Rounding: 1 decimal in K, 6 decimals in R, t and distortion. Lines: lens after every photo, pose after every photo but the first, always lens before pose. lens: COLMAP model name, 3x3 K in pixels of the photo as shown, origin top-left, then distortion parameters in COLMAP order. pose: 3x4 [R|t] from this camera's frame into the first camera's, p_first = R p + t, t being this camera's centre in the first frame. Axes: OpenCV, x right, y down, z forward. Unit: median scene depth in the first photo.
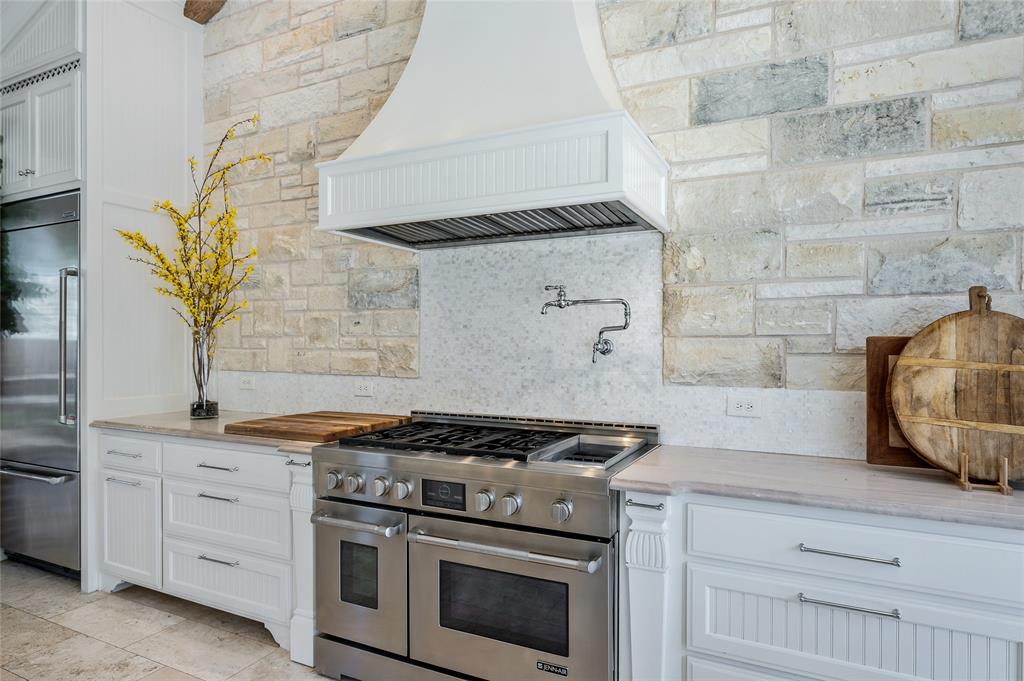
lens RADIAL K [[592.6, 0, 516.1], [0, 592.6, 344.9], [0, 0, 1]] dist [-0.004765, 0.000688]
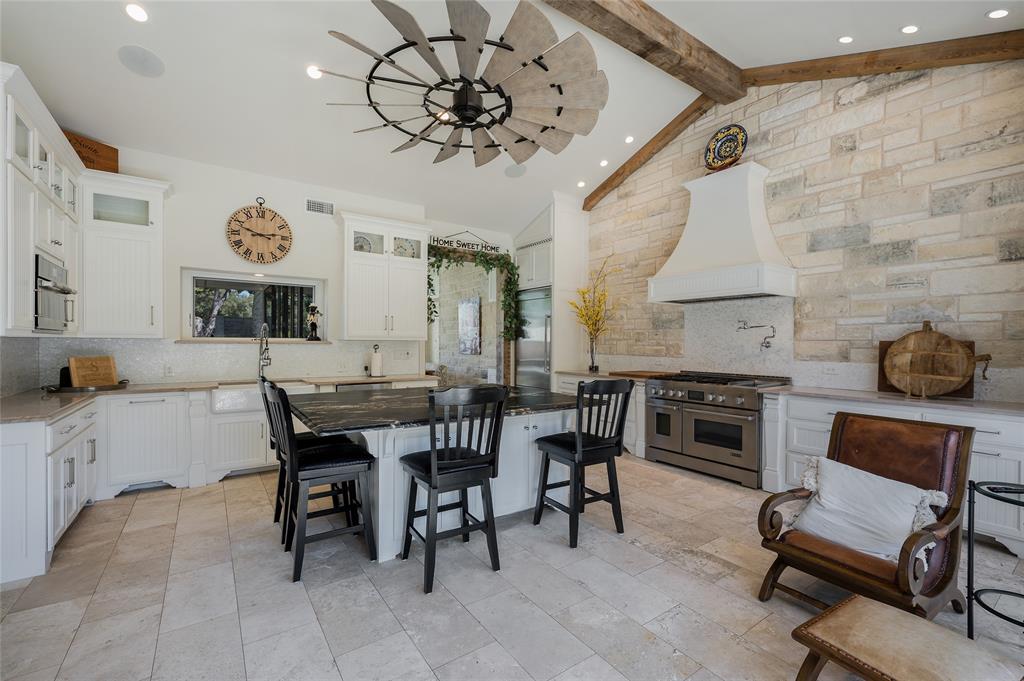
lens RADIAL K [[442.1, 0, 515.3], [0, 442.1, 344.0], [0, 0, 1]] dist [0.000277, -0.000004]
pose [[0.880754, 0.005964, -0.473537, 0.106560], [-0.007137, 0.999974, -0.000681, 0.010282], [0.473521, 0.003979, 0.880774, -1.156747]]
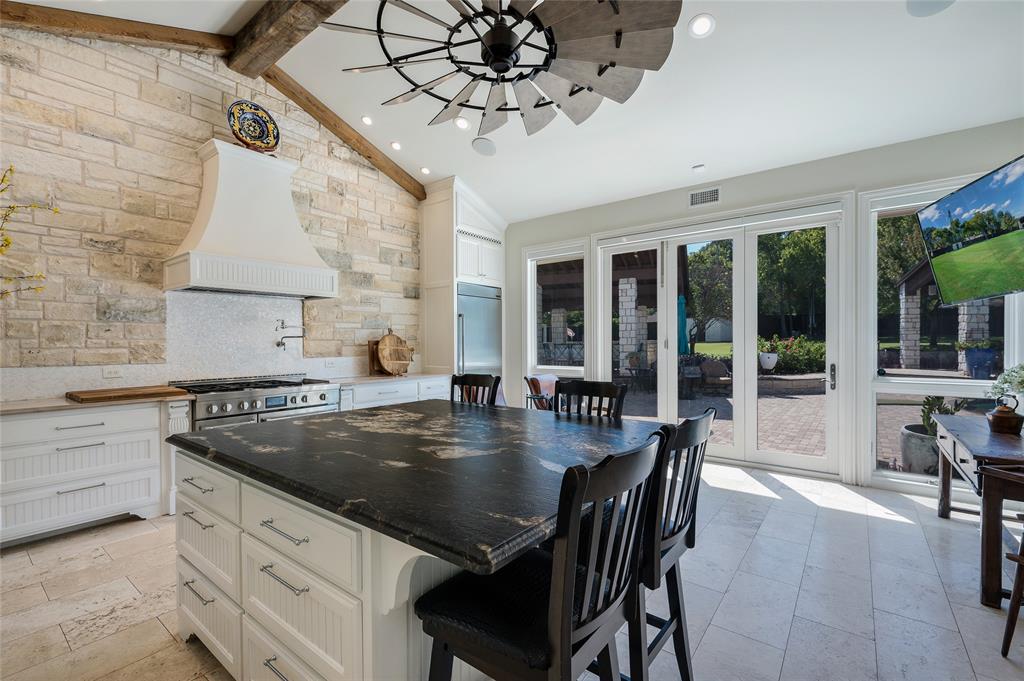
lens RADIAL K [[442.1, 0, 520.3], [0, 442.1, 345.7], [0, 0, 1]] dist [0.000277, -0.000004]
pose [[0.183079, -0.008186, 0.983064, -1.600845], [0.010443, 0.999925, 0.006381, 0.009057], [-0.983043, 0.009098, 0.183151, -0.339287]]
